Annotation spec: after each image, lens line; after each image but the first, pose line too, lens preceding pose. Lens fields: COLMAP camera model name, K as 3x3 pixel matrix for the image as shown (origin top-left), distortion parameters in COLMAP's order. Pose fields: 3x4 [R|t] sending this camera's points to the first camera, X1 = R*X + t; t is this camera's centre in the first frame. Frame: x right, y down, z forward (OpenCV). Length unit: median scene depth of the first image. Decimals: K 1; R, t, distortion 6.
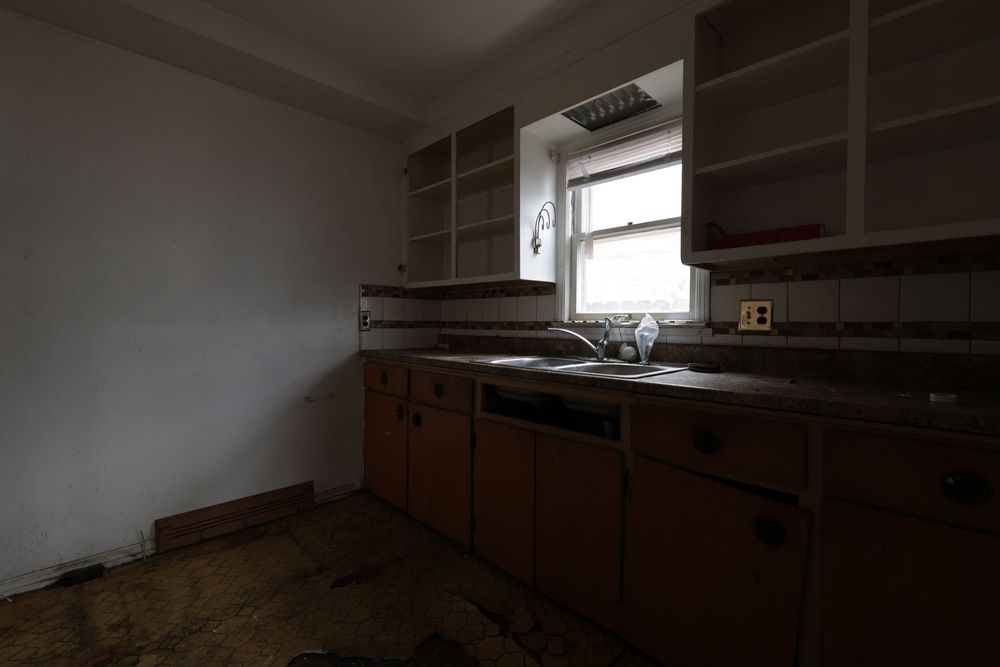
lens RADIAL K [[433.4, 0, 498.9], [0, 433.4, 330.6], [0, 0, 1]] dist [0.005282, -0.000459]
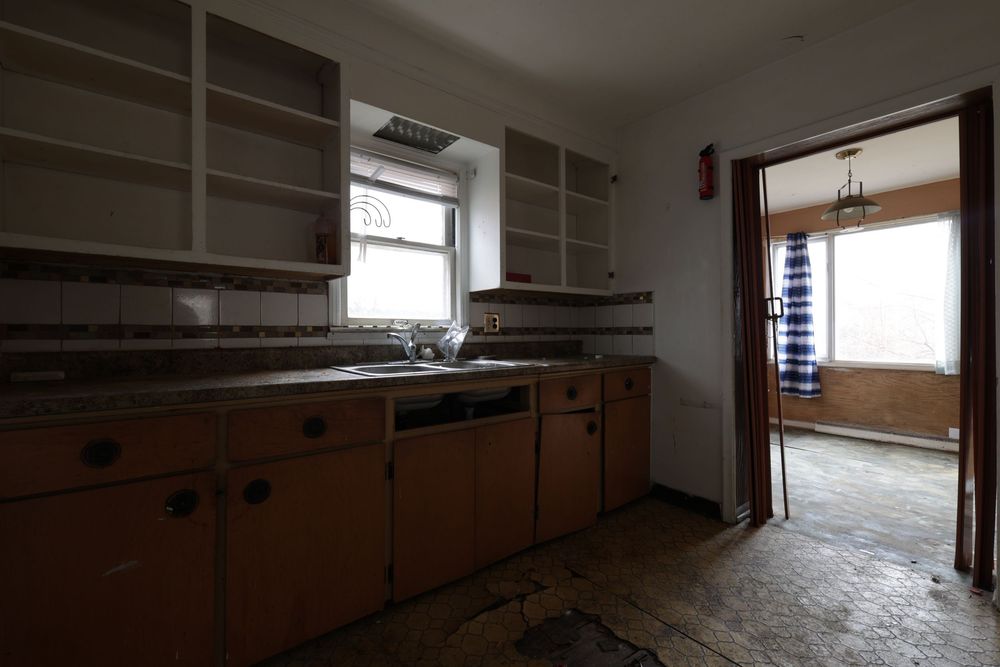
lens RADIAL K [[433.4, 0, 499.3], [0, 433.4, 329.7], [0, 0, 1]] dist [0.005282, -0.000459]
pose [[0.102497, -0.003782, 0.994726, -0.834431], [0.017621, 0.999843, 0.001985, -0.011365], [-0.994577, 0.017325, 0.102547, 0.685699]]
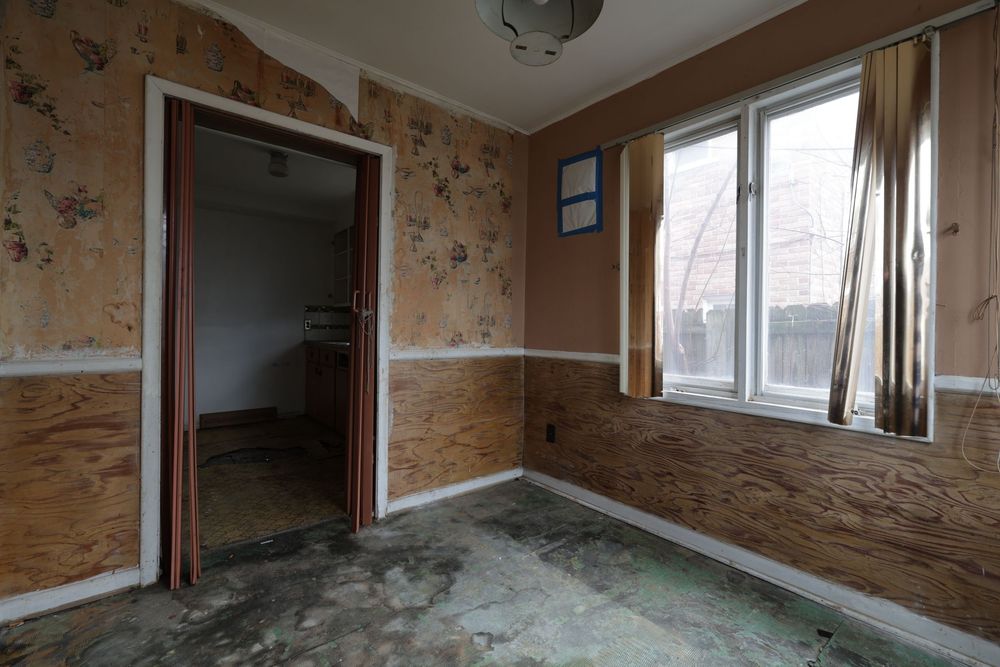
lens RADIAL K [[433.4, 0, 499.1], [0, 433.4, 329.0], [0, 0, 1]] dist [0.005282, -0.000459]
pose [[0.995501, 0.001525, -0.094735, 0.943269], [-0.003186, 0.999844, -0.017393, 0.034719], [0.094693, 0.017617, 0.995351, -1.071110]]
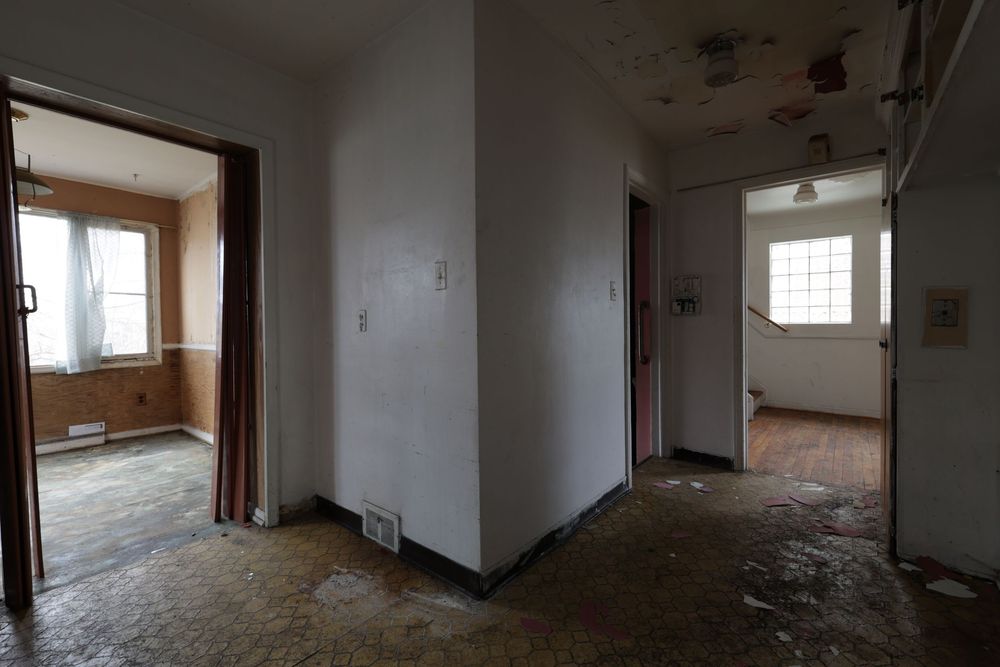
lens RADIAL K [[433.4, 0, 499.4], [0, 433.4, 330.5], [0, 0, 1]] dist [0.005282, -0.000459]
pose [[-0.994215, 0.003613, -0.107348, -0.413825], [0.000855, 0.999669, 0.025726, -0.014515], [0.107405, 0.025486, -0.993889, 1.035031]]
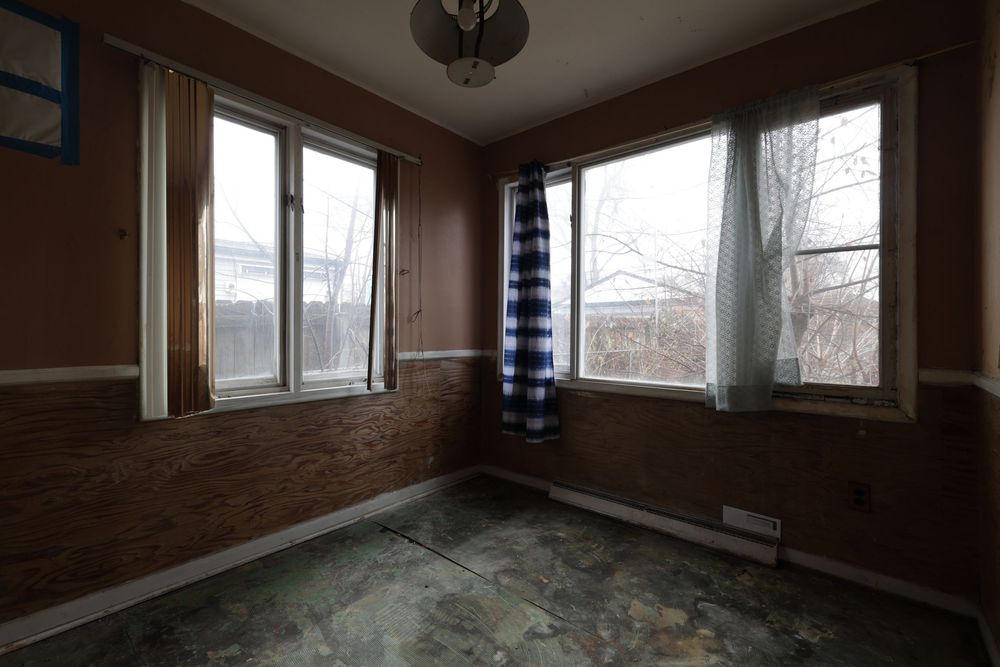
lens RADIAL K [[433.4, 0, 498.5], [0, 433.4, 329.0], [0, 0, 1]] dist [0.005282, -0.000459]
pose [[-0.084759, -0.009849, 0.996353, 0.281290], [0.009784, 0.999895, 0.010716, 0.015168], [-0.996353, 0.010657, -0.084654, -0.456556]]
